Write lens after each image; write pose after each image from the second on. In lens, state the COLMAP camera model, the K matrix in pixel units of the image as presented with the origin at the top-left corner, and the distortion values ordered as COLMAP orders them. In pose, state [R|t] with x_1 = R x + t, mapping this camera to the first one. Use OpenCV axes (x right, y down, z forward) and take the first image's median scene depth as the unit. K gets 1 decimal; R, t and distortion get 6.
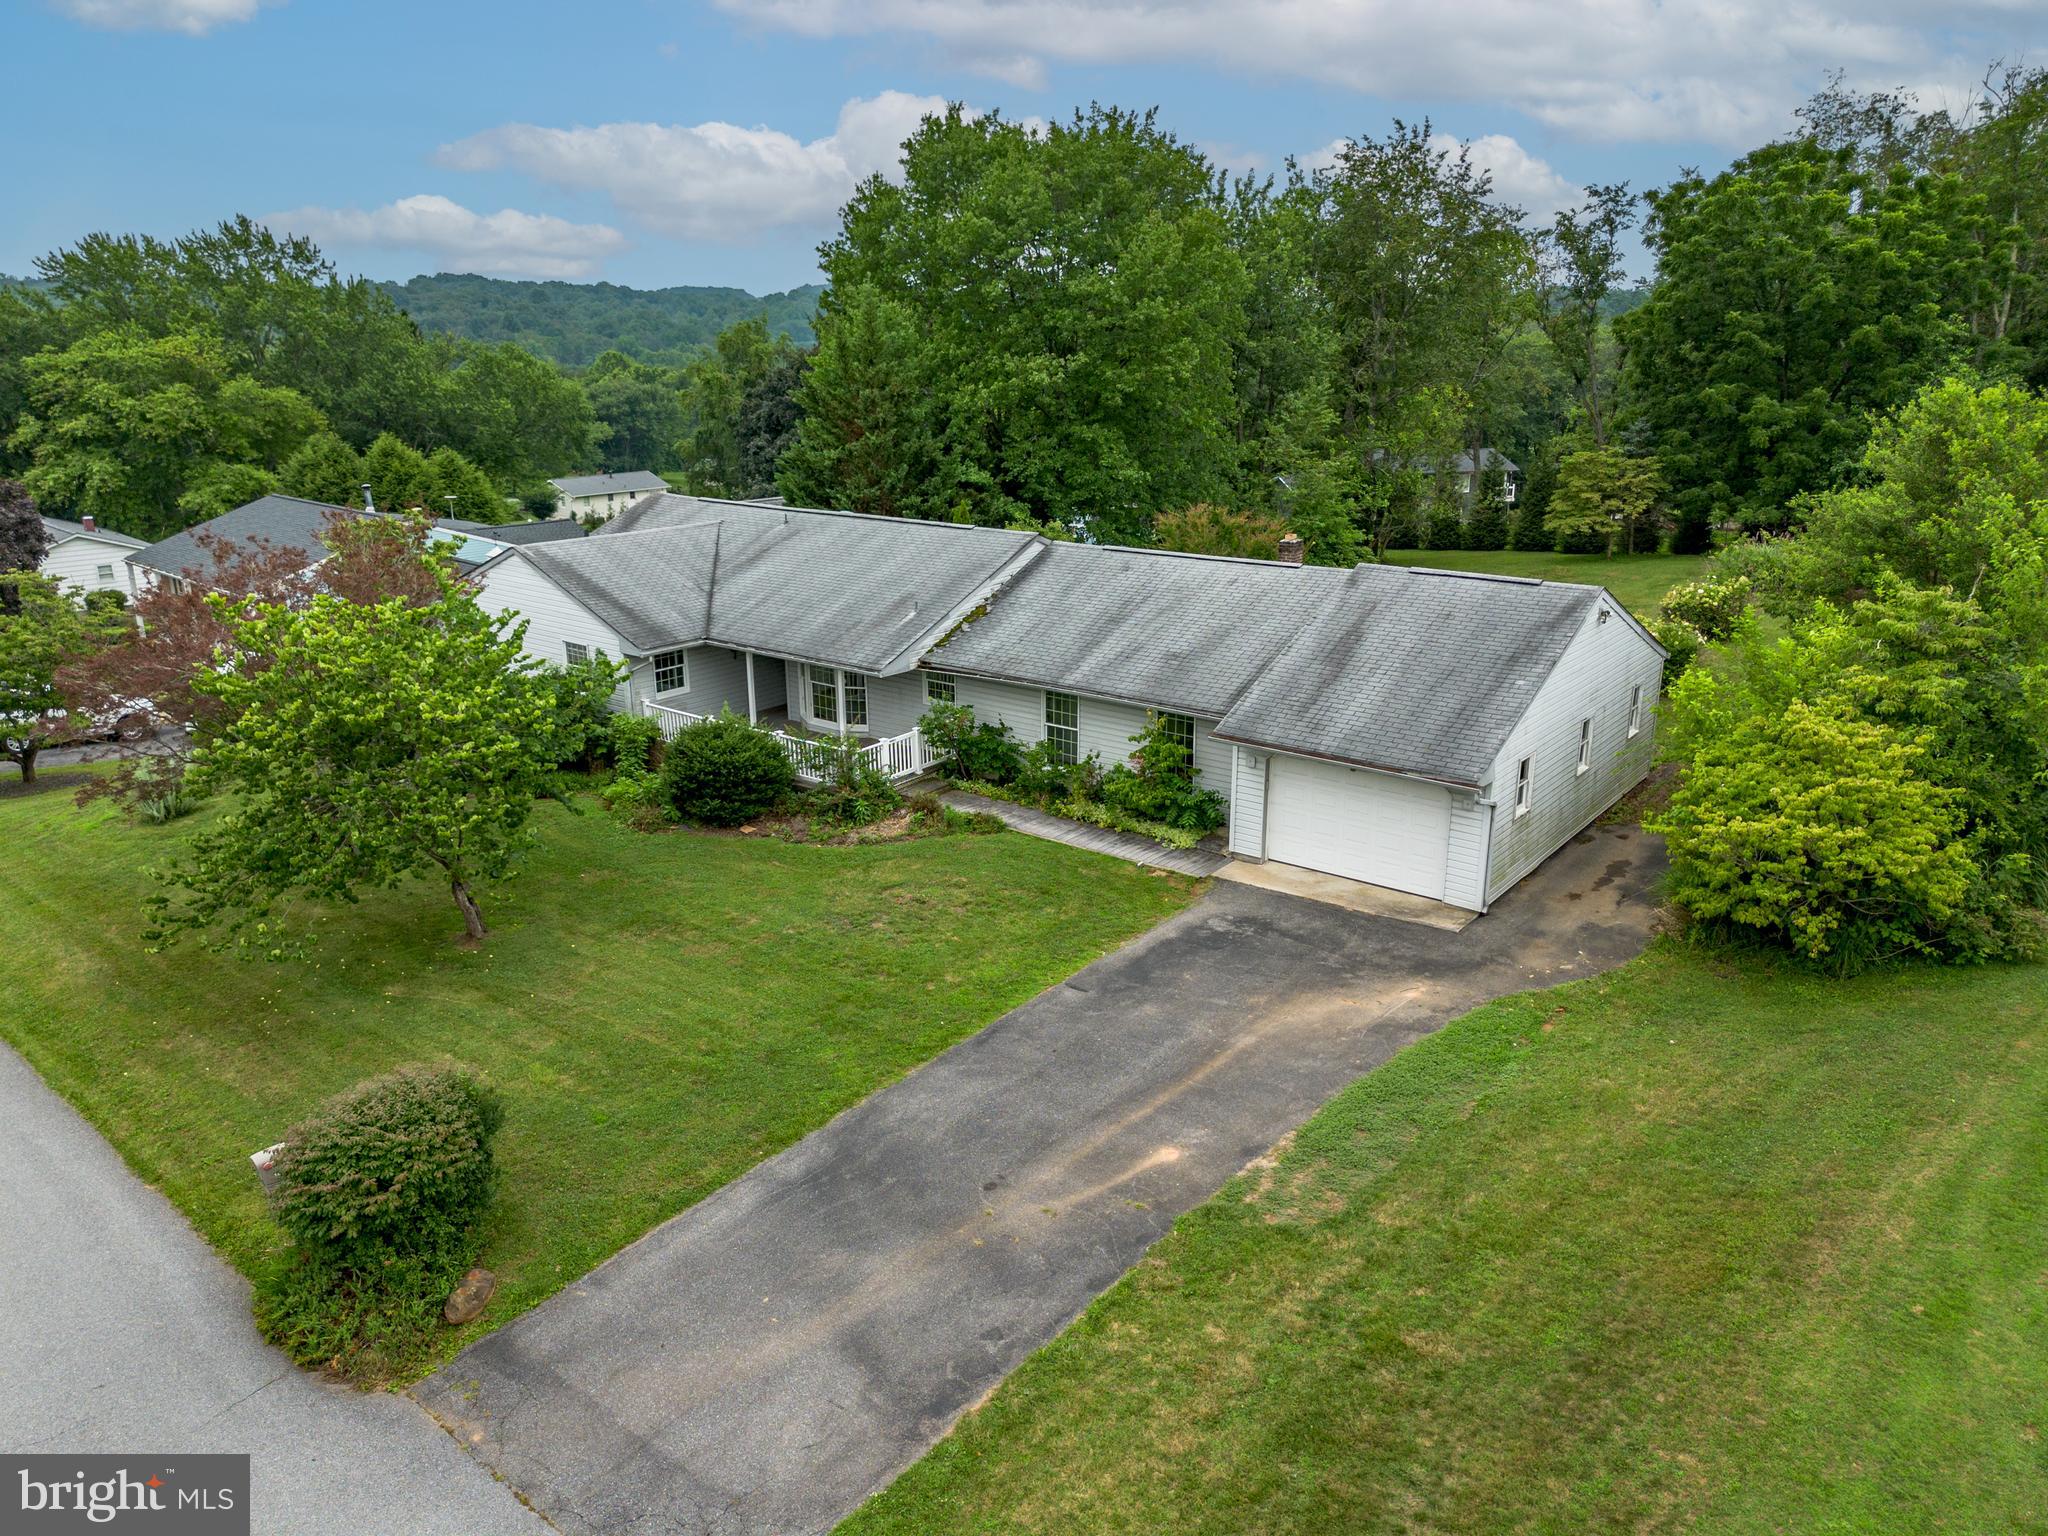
lens RADIAL K [[1433.6, 0, 1024.0], [0, 1433.6, 768.0], [0, 0, 1]] dist [0.073559, -0.077188]
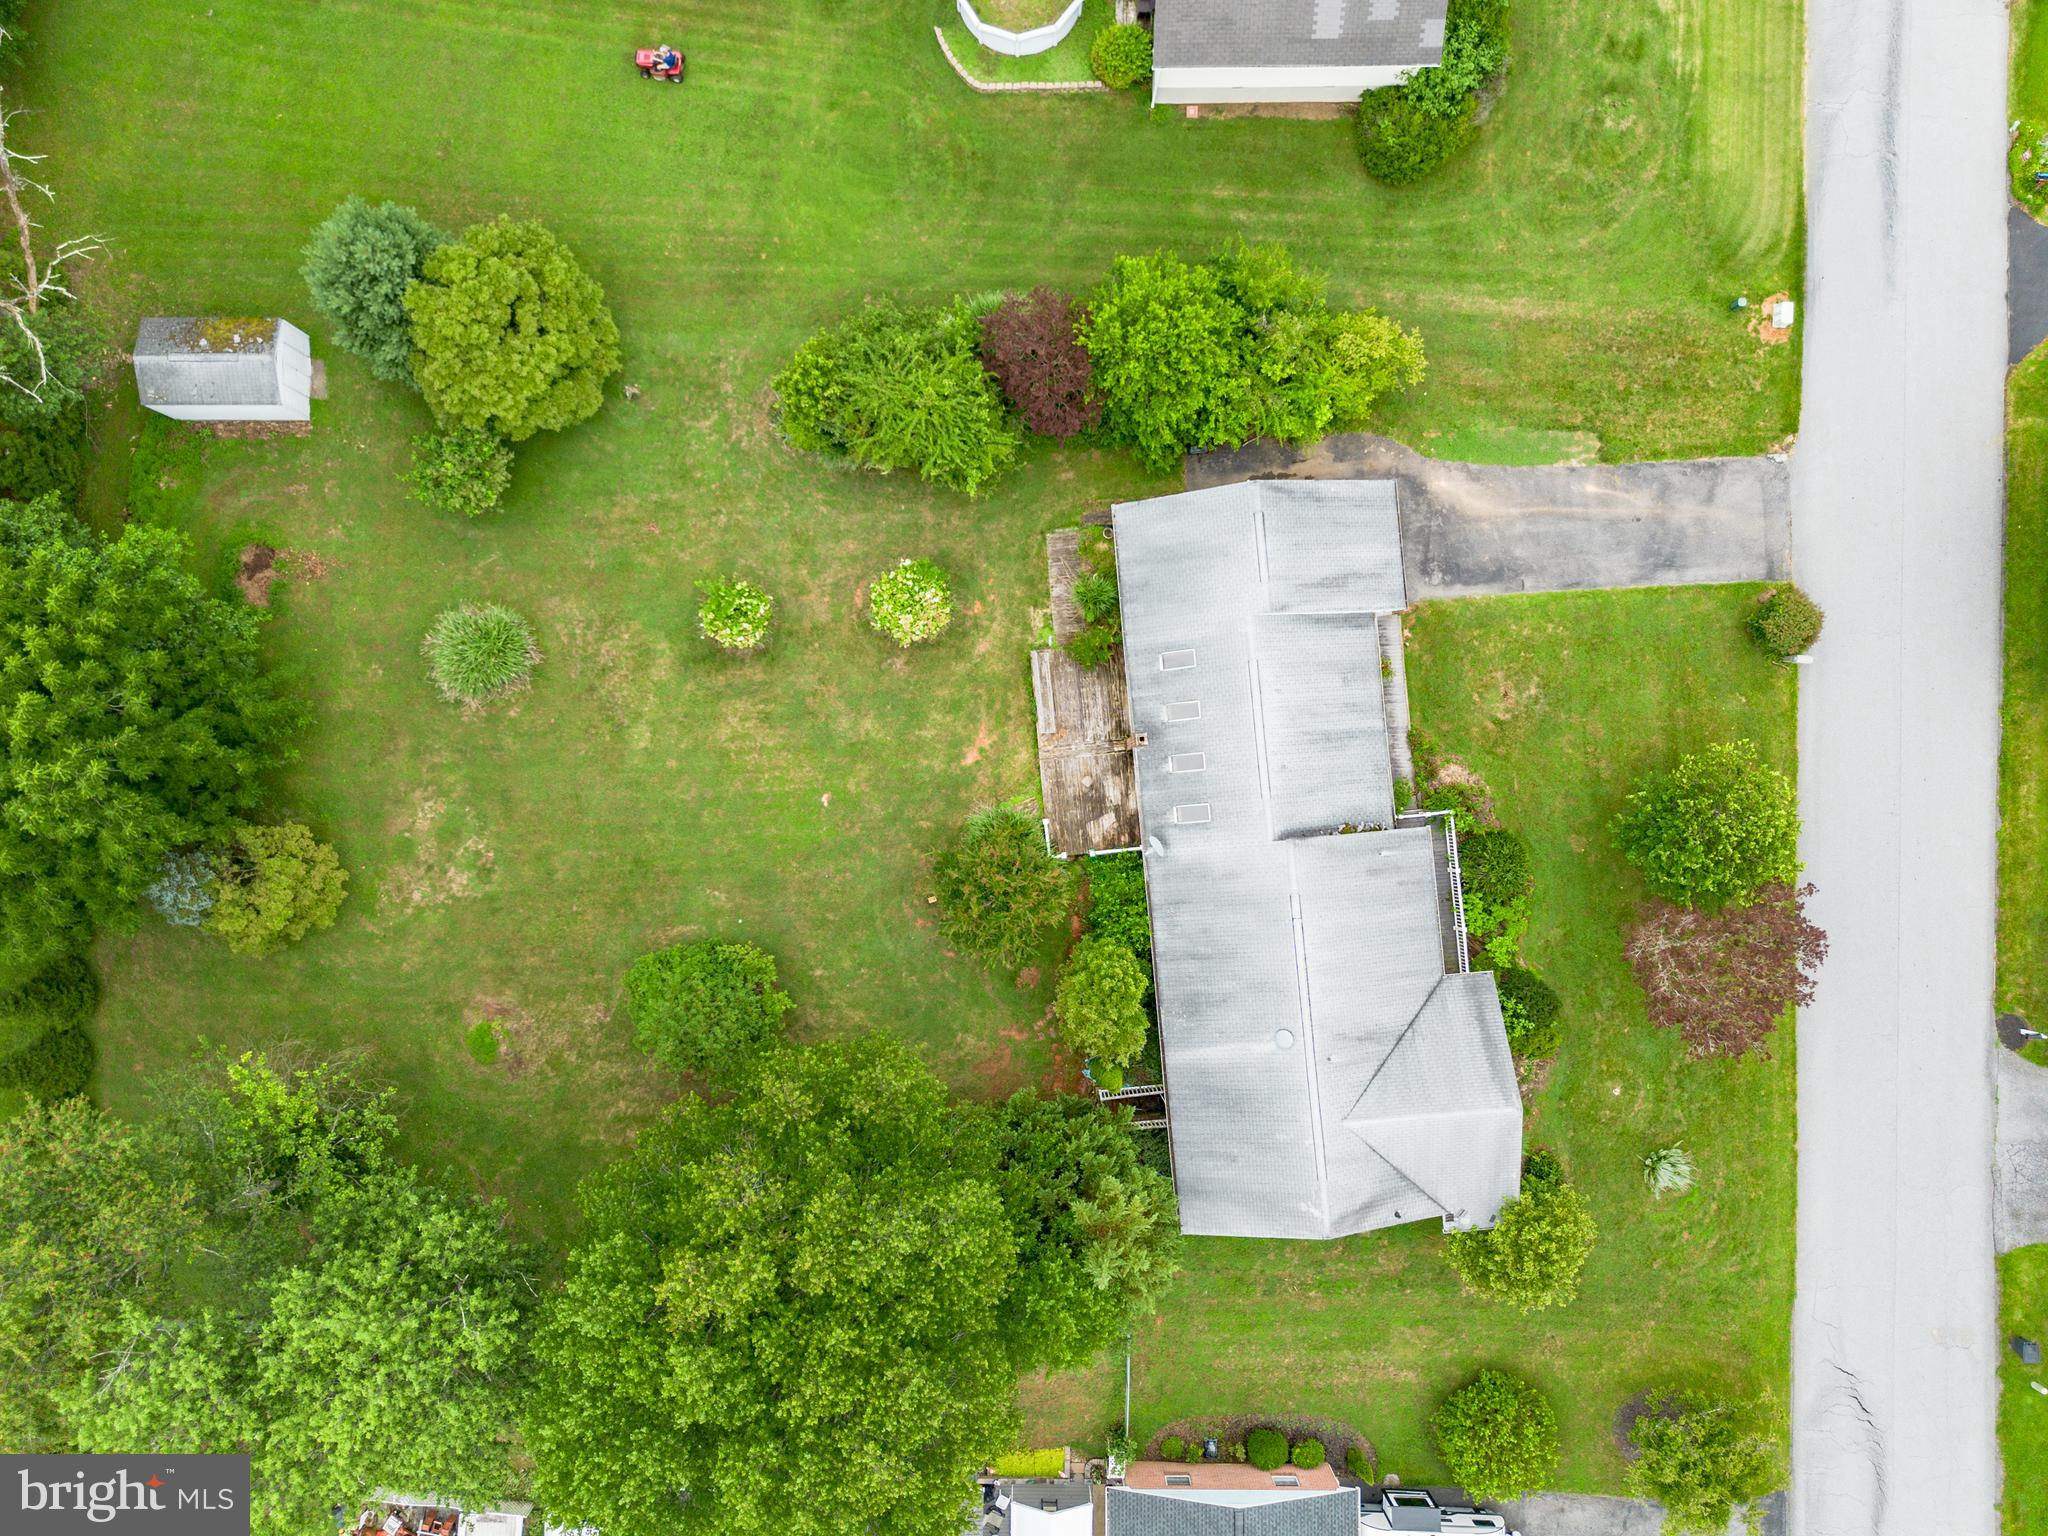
lens RADIAL K [[1433.6, 0, 1024.0], [0, 1433.6, 768.0], [0, 0, 1]] dist [0.073559, -0.077188]
pose [[-0.679156, -0.733431, 0.028743, 0.303890], [0.220815, -0.166814, 0.960944, -2.389484], [-0.699992, 0.658978, 0.275245, 1.056231]]
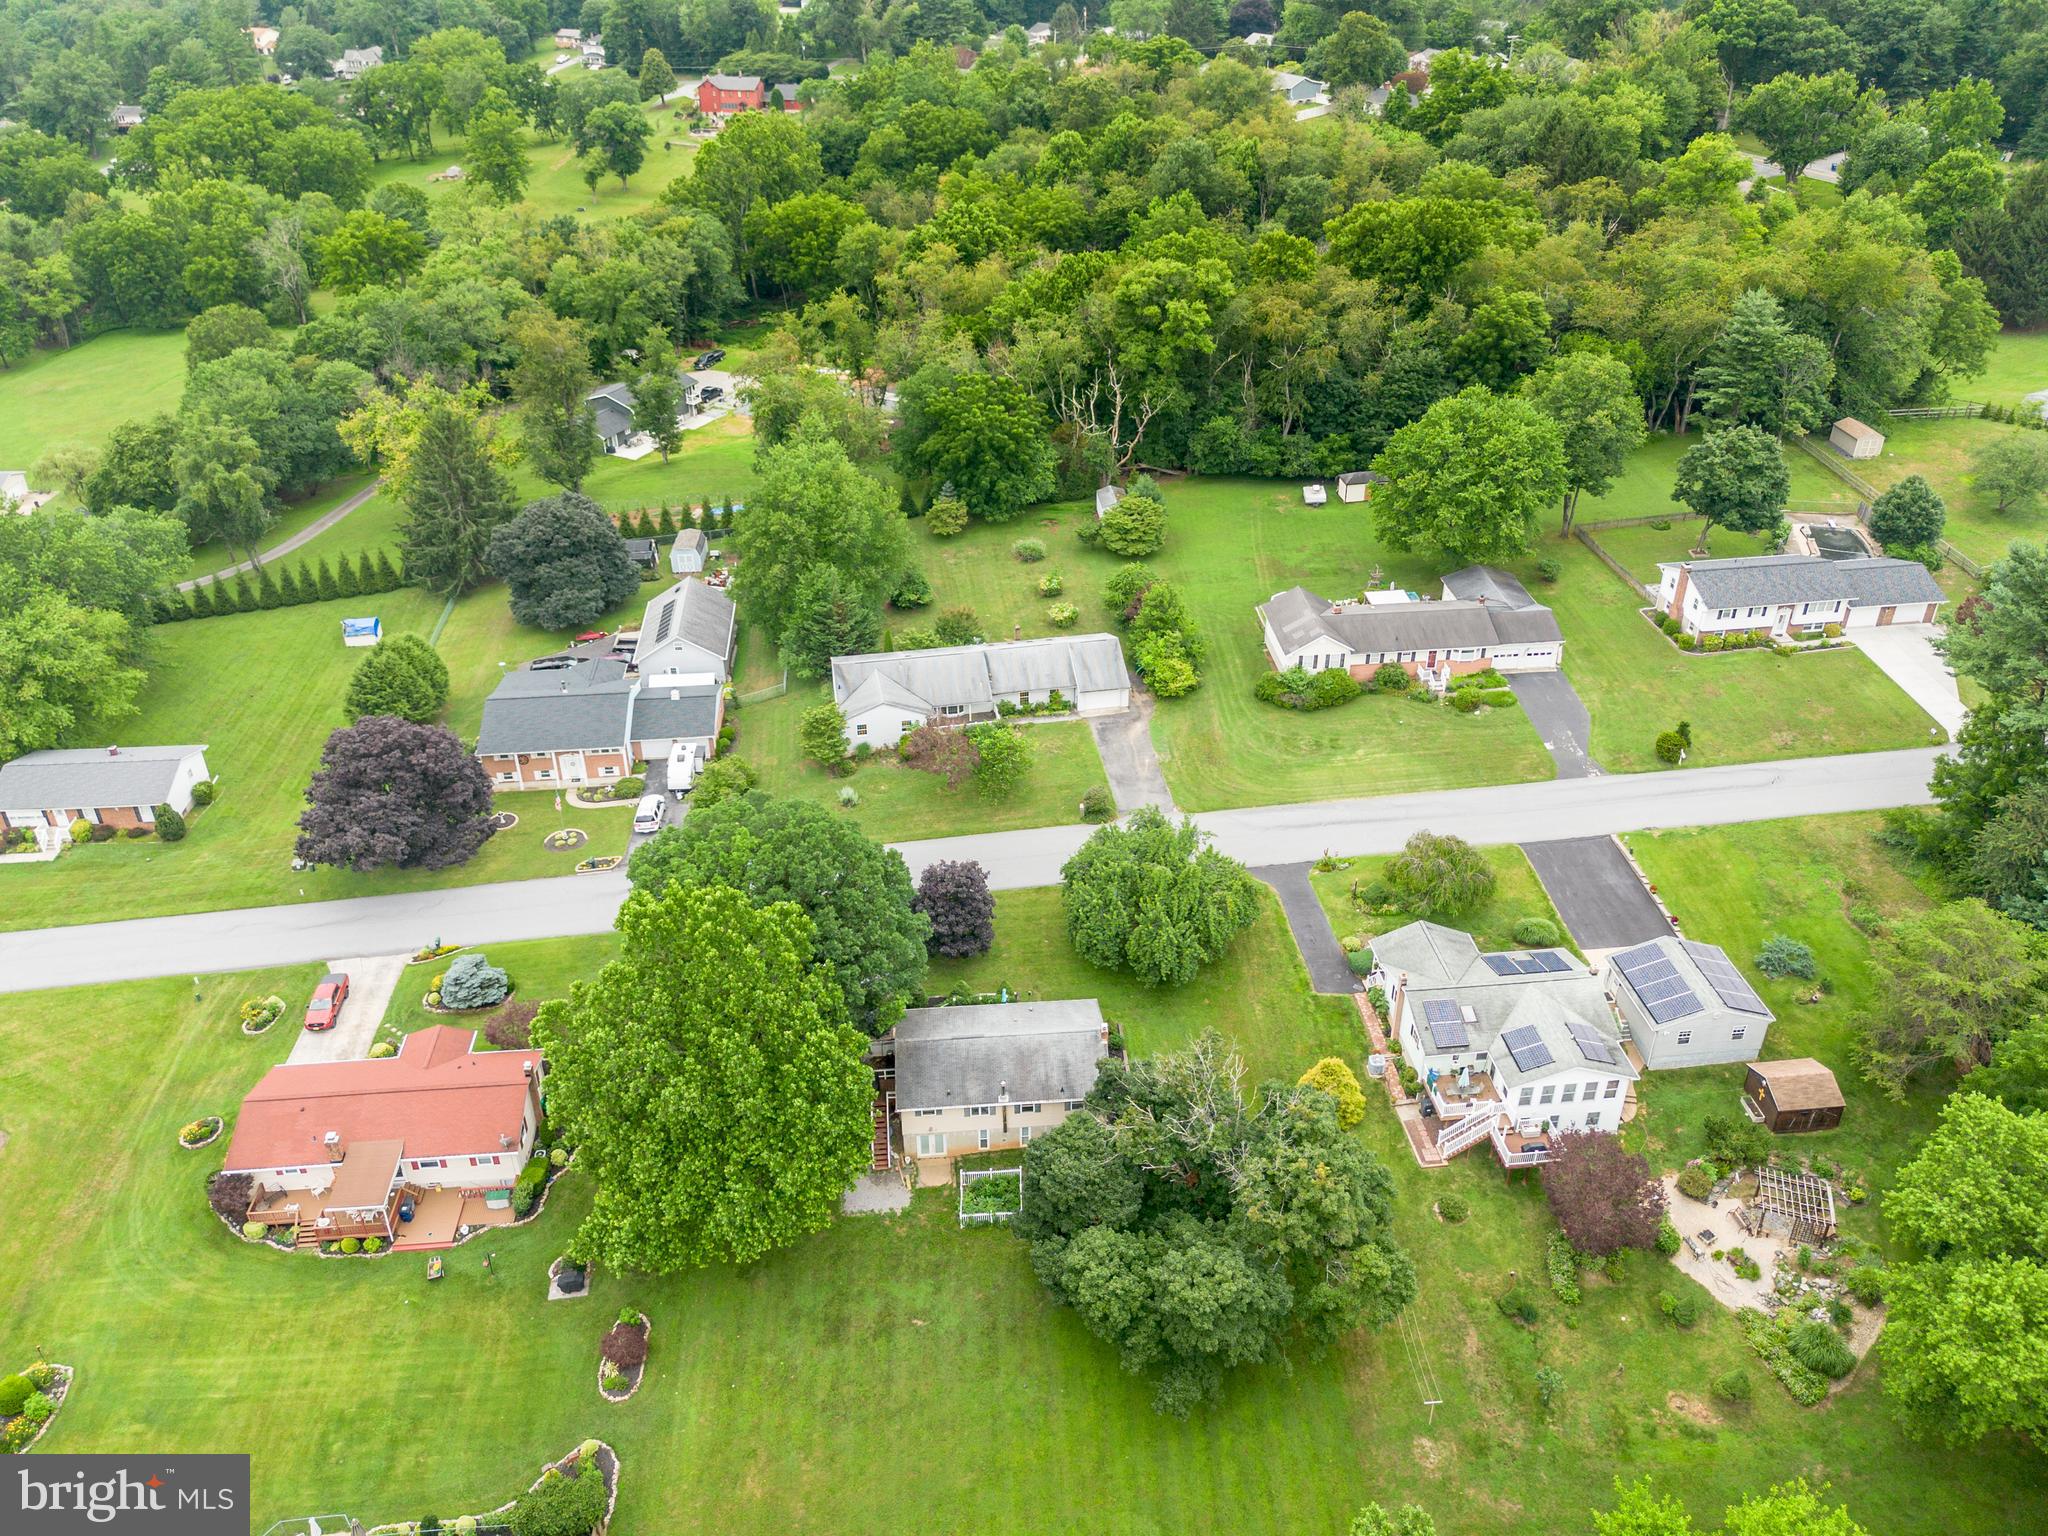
lens RADIAL K [[1433.6, 0, 1024.0], [0, 1433.6, 768.0], [0, 0, 1]] dist [0.073559, -0.077188]
pose [[0.671206, -0.403270, 0.621977, -3.620046], [0.222461, 0.909977, 0.349932, -1.772676], [-0.707102, -0.096511, 0.700494, -2.716586]]
